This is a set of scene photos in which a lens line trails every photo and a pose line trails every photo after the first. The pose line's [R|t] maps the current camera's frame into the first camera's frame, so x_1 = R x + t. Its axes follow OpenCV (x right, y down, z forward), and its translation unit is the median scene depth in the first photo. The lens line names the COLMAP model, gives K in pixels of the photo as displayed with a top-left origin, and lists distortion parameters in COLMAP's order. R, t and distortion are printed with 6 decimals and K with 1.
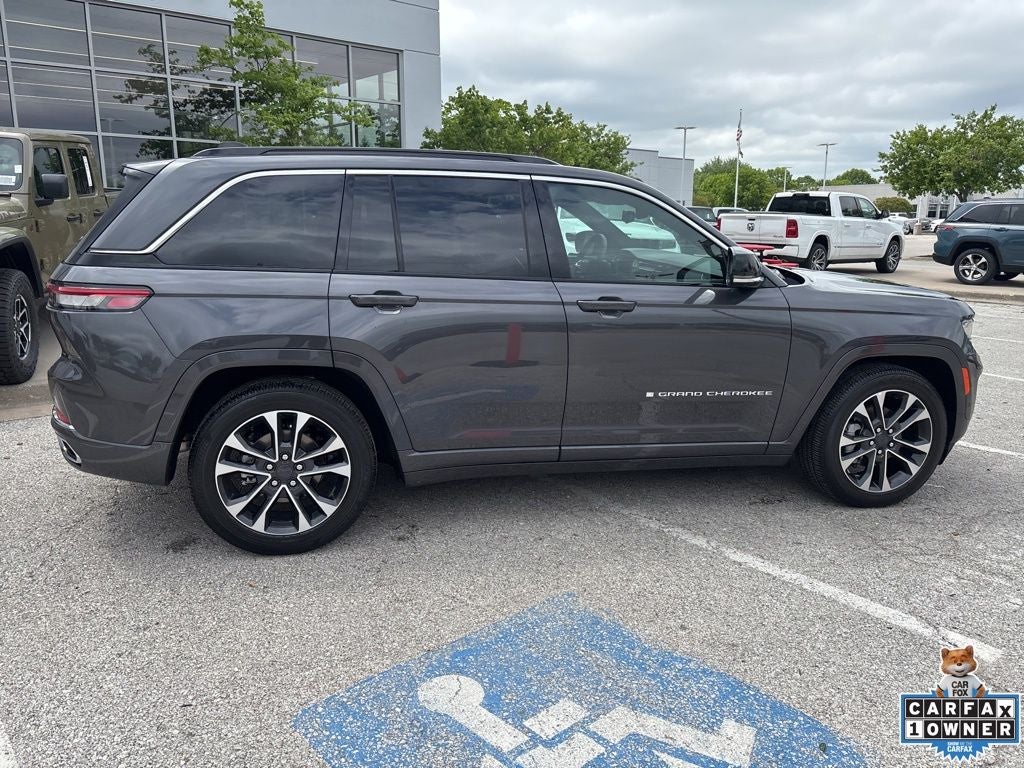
lens RADIAL K [[774.0, 0, 510.2], [0, 774.0, 375.3], [0, 0, 1]] dist [0.050151, -0.061539]
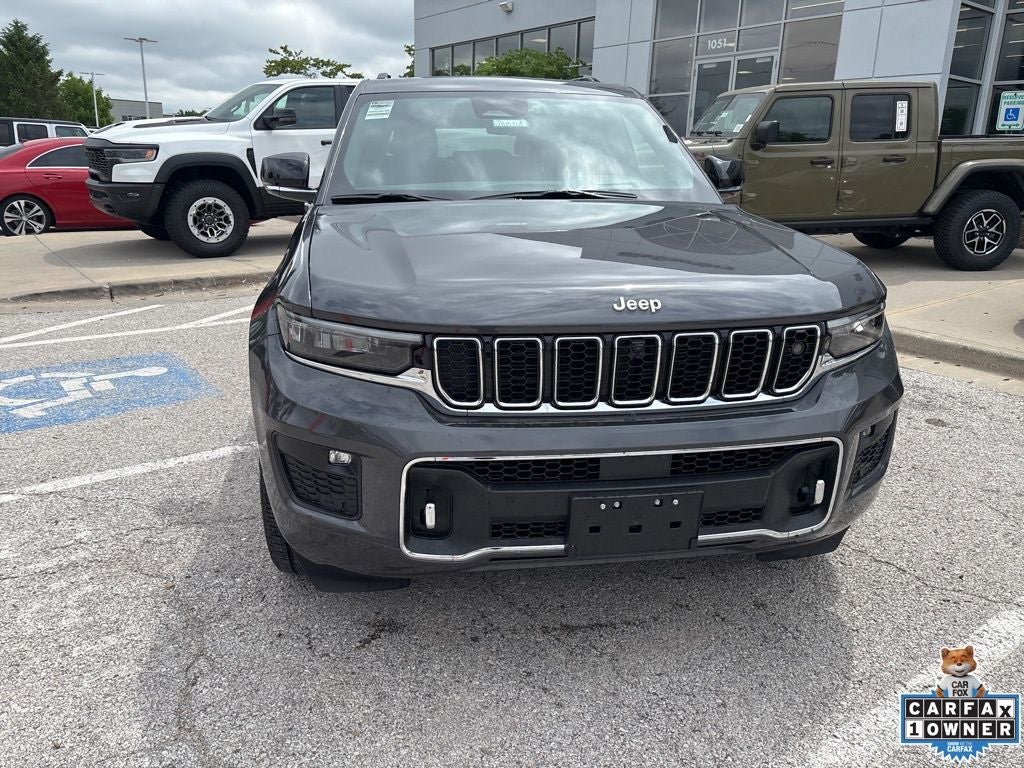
lens RADIAL K [[774.0, 0, 504.9], [0, 774.0, 385.8], [0, 0, 1]] dist [0.050151, -0.061539]
pose [[-0.096188, 0.265690, -0.959248, 1.143148], [-0.228707, 0.932032, 0.281085, -0.211617], [0.968732, 0.246424, -0.028885, 1.262628]]
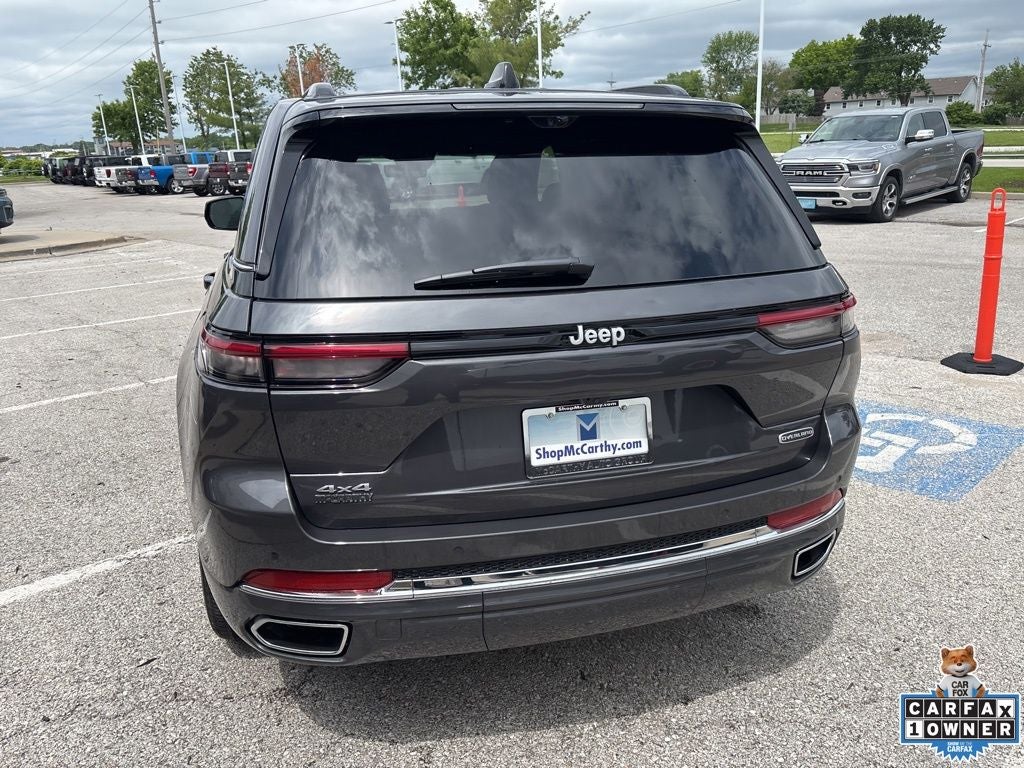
lens RADIAL K [[774.0, 0, 508.4], [0, 774.0, 379.5], [0, 0, 1]] dist [0.050151, -0.061539]
pose [[-0.011210, -0.296019, 0.955116, -0.991592], [0.239403, 0.926602, 0.289992, -0.250219], [-0.970856, 0.231909, 0.060480, 1.024754]]
